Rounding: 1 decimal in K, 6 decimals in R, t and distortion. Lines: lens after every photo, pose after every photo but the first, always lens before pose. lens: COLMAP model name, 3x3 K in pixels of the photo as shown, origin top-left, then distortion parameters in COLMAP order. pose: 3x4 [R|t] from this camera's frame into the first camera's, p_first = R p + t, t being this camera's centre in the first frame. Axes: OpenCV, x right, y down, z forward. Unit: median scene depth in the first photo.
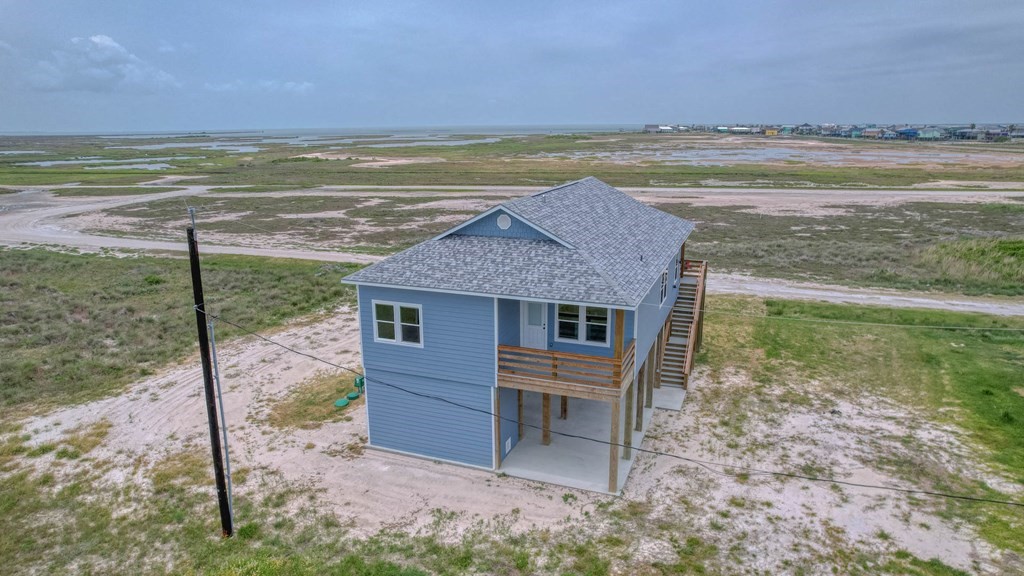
lens RADIAL K [[655.6, 0, 508.0], [0, 655.6, 285.6], [0, 0, 1]] dist [-0.072236, 0.060641]
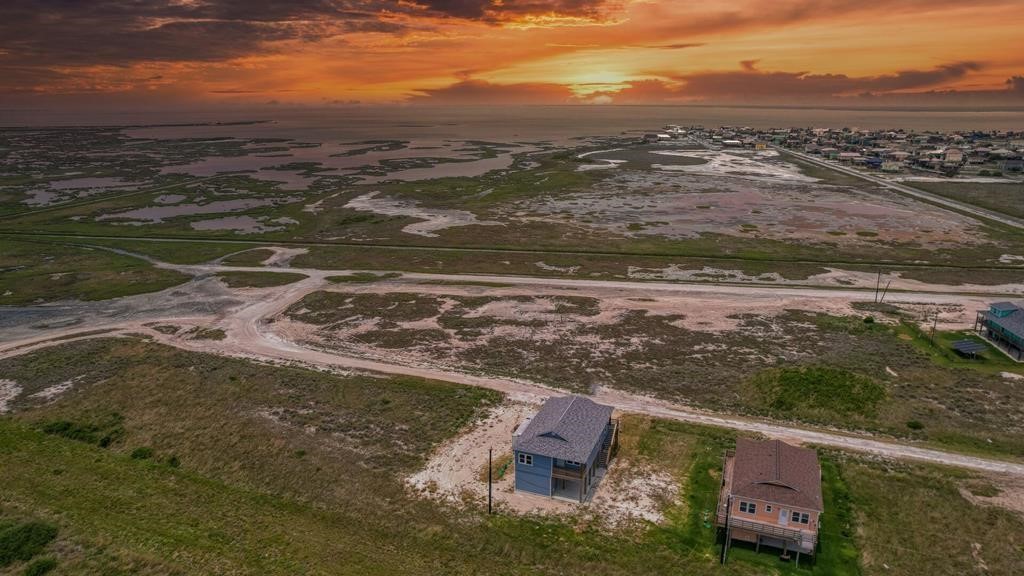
lens RADIAL K [[655.6, 0, 508.0], [0, 655.6, 285.6], [0, 0, 1]] dist [-0.072236, 0.060641]
pose [[0.999961, 0.007762, -0.004264, -0.233872], [-0.007620, 0.999442, 0.032513, -0.965224], [0.004514, -0.032480, 0.999462, -2.487378]]
